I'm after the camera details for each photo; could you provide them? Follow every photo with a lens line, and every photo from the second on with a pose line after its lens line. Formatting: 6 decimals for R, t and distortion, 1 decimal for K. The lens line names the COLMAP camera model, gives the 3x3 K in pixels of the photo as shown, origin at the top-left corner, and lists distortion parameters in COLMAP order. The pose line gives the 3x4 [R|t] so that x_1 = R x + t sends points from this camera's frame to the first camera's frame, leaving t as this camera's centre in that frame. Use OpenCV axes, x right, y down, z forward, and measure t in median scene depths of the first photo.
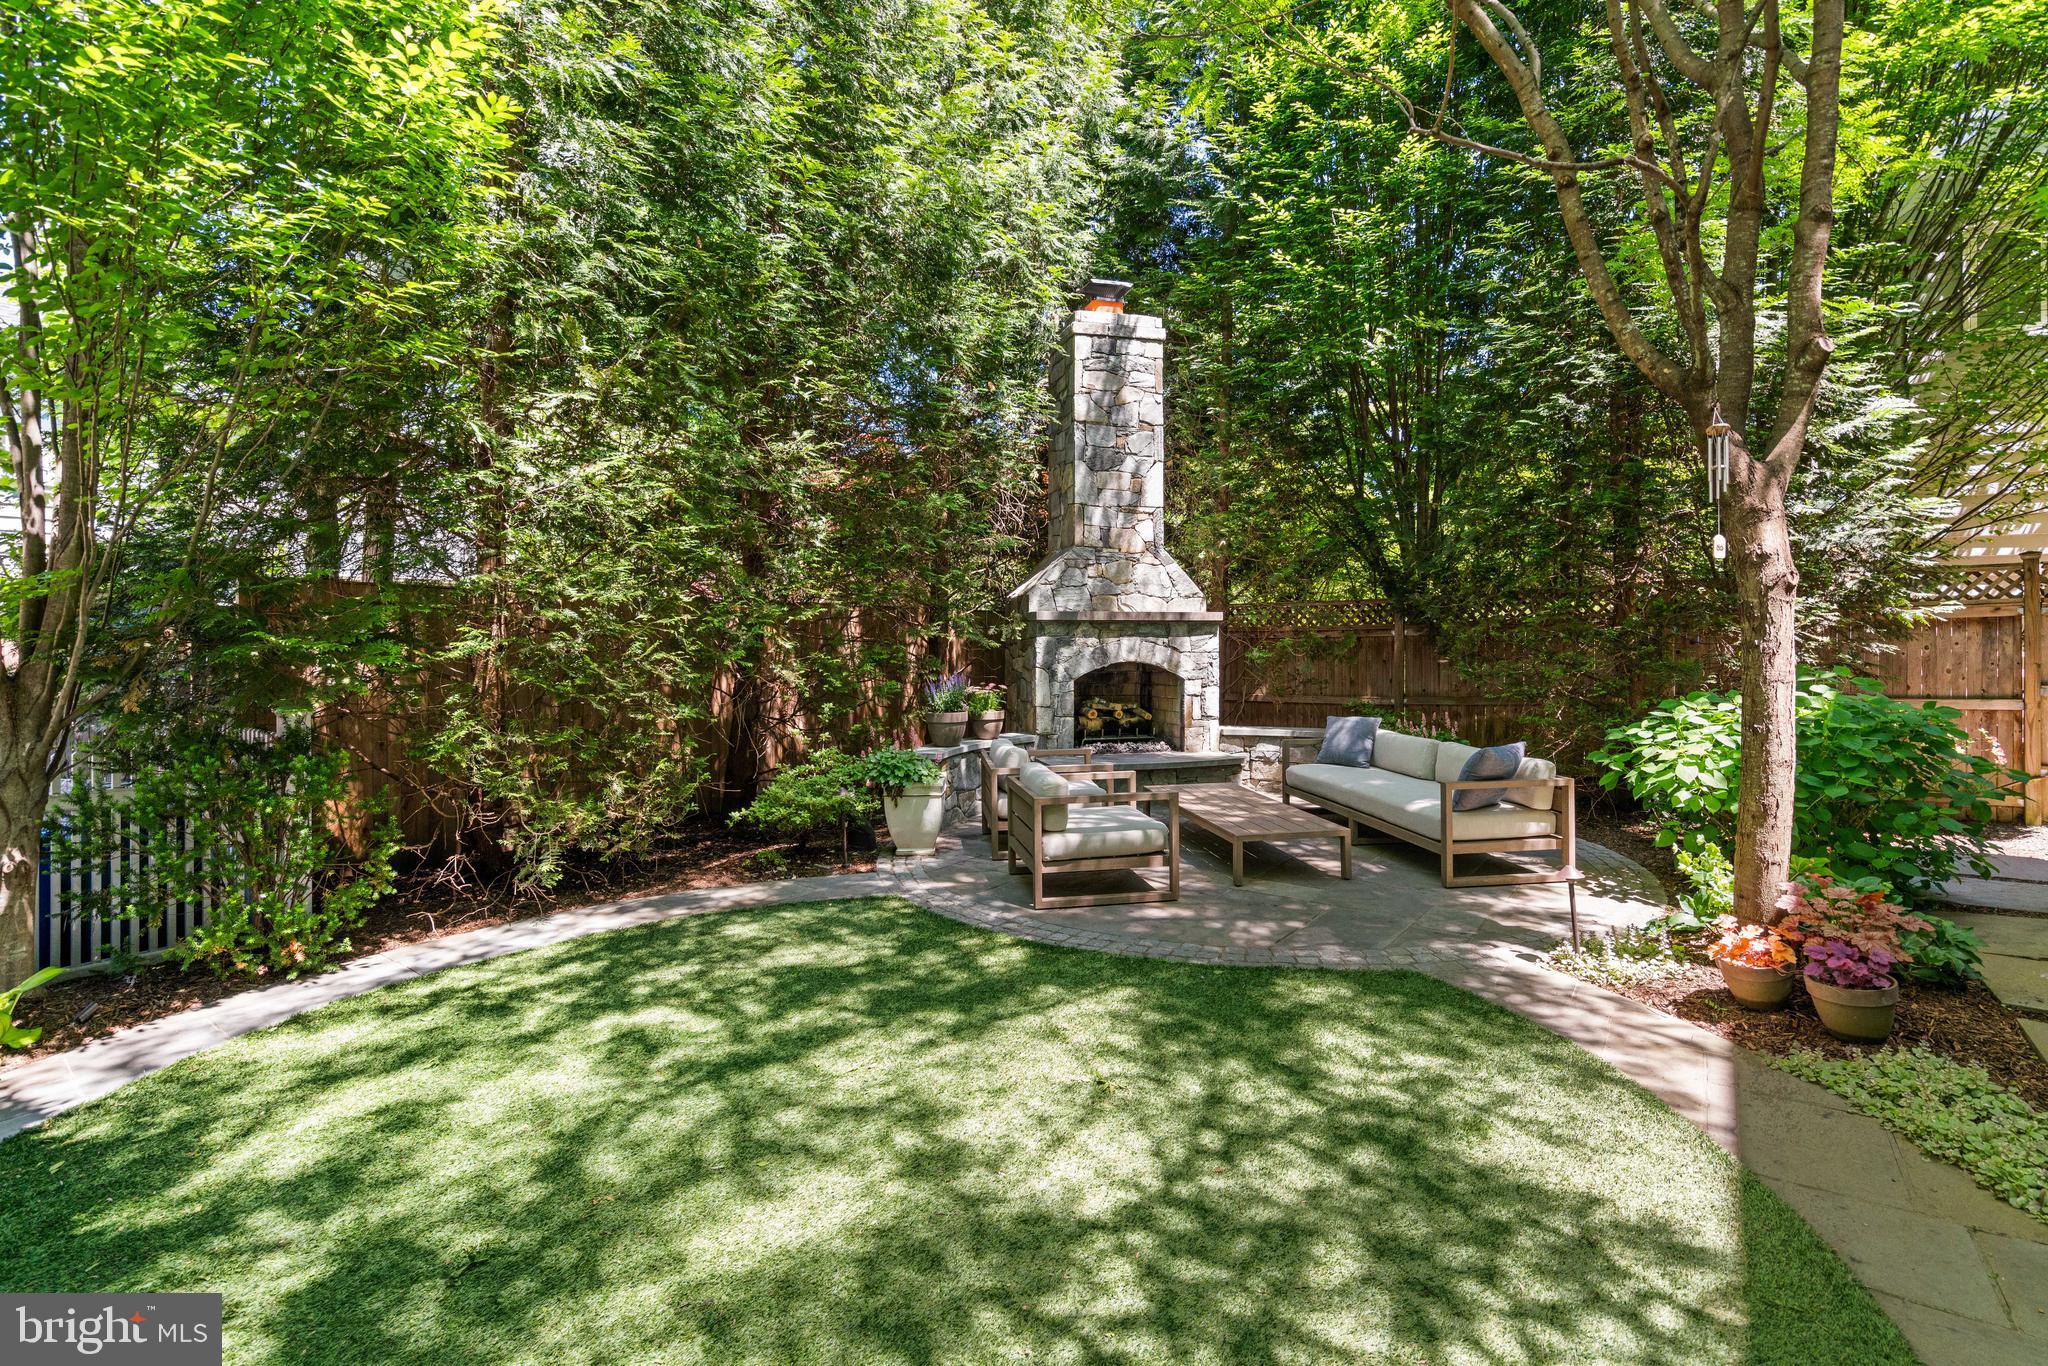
lens RADIAL K [[957.5, 0, 1024.7], [0, 957.5, 618.1], [0, 0, 1]] dist [-0.002305, -0.000010]
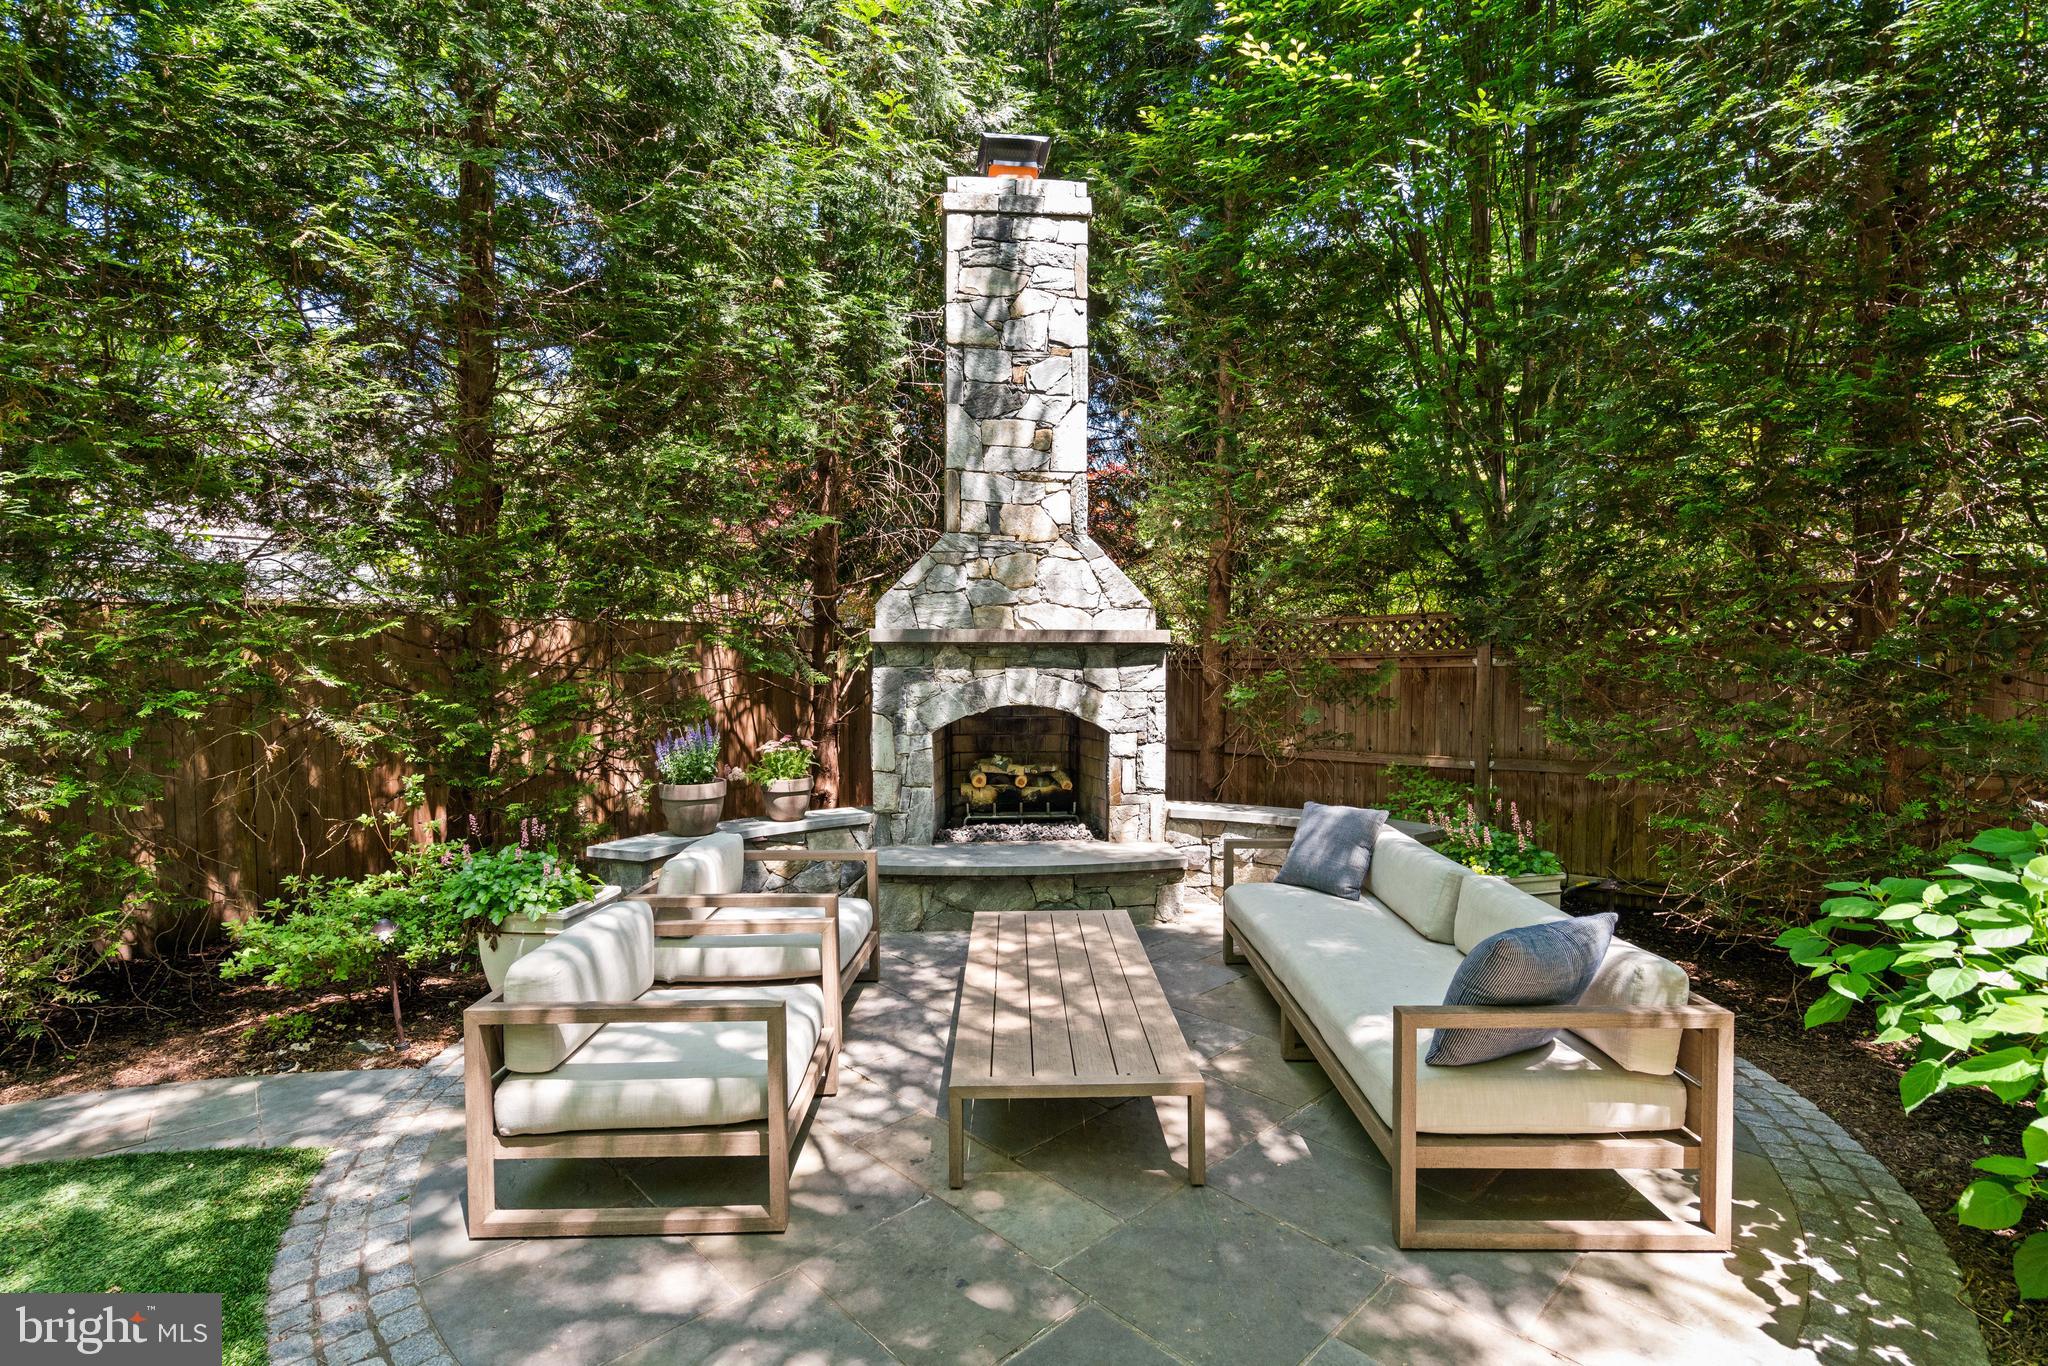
lens RADIAL K [[951.7, 0, 1015.2], [0, 951.7, 676.3], [0, 0, 1]] dist [-0.002921, 0.000377]
pose [[0.985505, 0.004120, -0.169599, 0.213679], [0.001559, 0.999443, 0.033338, 0.003715], [0.169642, -0.033119, 0.984949, 0.346638]]
